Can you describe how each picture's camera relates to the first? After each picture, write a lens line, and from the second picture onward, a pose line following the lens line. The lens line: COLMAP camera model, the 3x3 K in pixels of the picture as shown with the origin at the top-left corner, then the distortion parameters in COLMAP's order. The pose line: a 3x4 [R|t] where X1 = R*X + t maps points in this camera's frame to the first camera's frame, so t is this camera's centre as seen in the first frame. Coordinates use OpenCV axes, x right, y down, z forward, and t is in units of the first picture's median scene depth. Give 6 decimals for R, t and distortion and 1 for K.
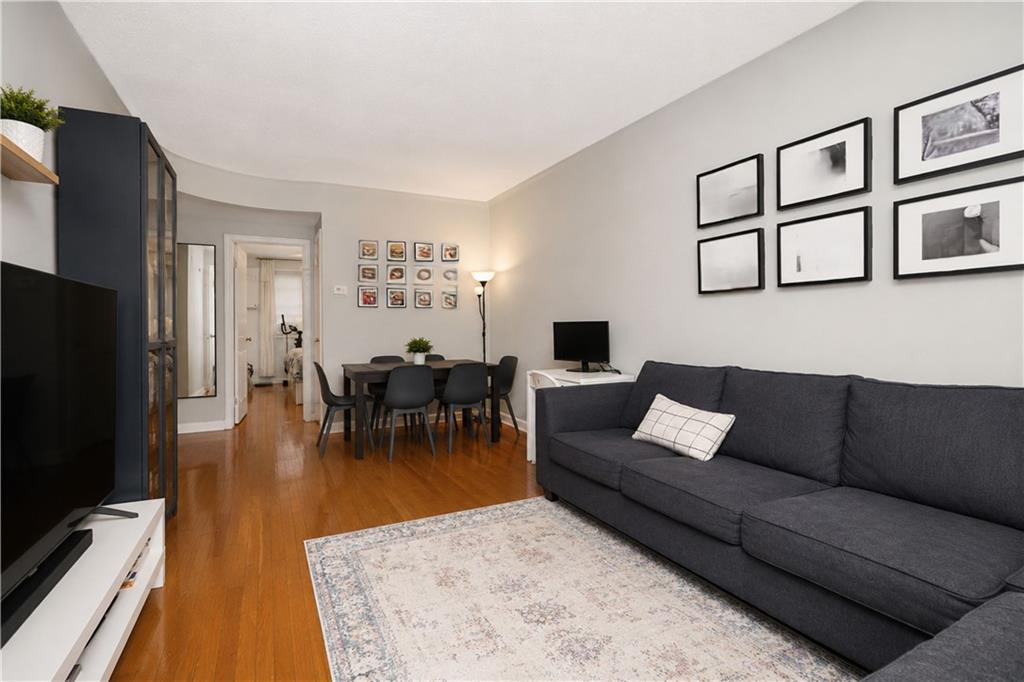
lens RADIAL K [[457.6, 0, 514.8], [0, 457.6, 337.0], [0, 0, 1]] dist [0.000305, -0.000090]
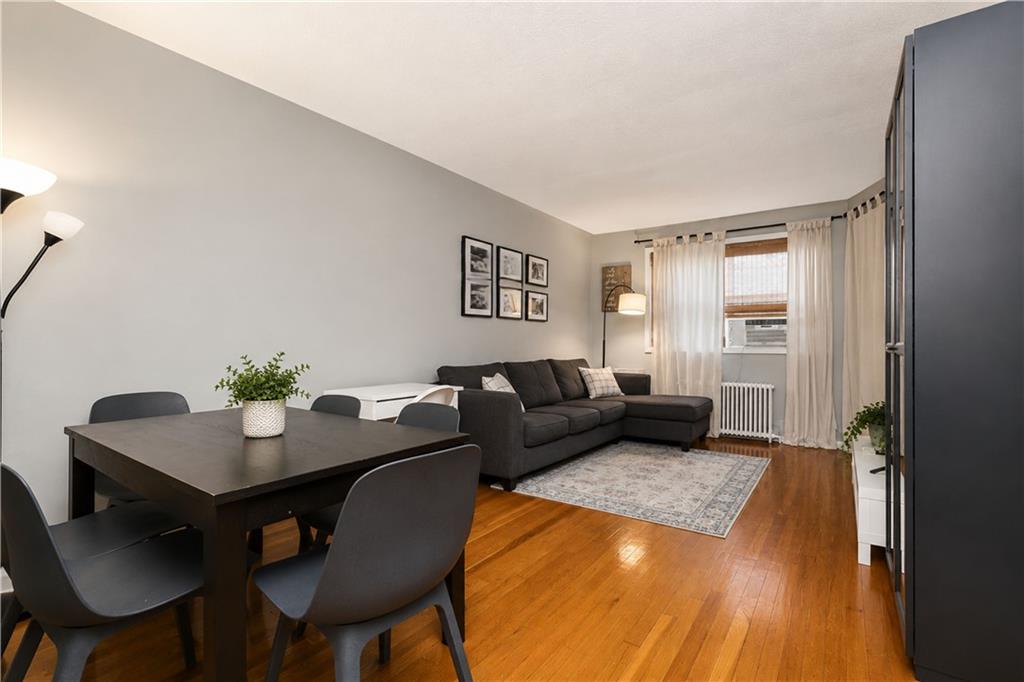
lens RADIAL K [[457.6, 0, 514.8], [0, 457.6, 337.0], [0, 0, 1]] dist [0.000305, -0.000090]
pose [[-0.433059, 0.009145, 0.901319, -1.221447], [0.001130, 0.999953, -0.009603, -0.014396], [-0.901365, -0.003140, -0.433049, 1.888589]]
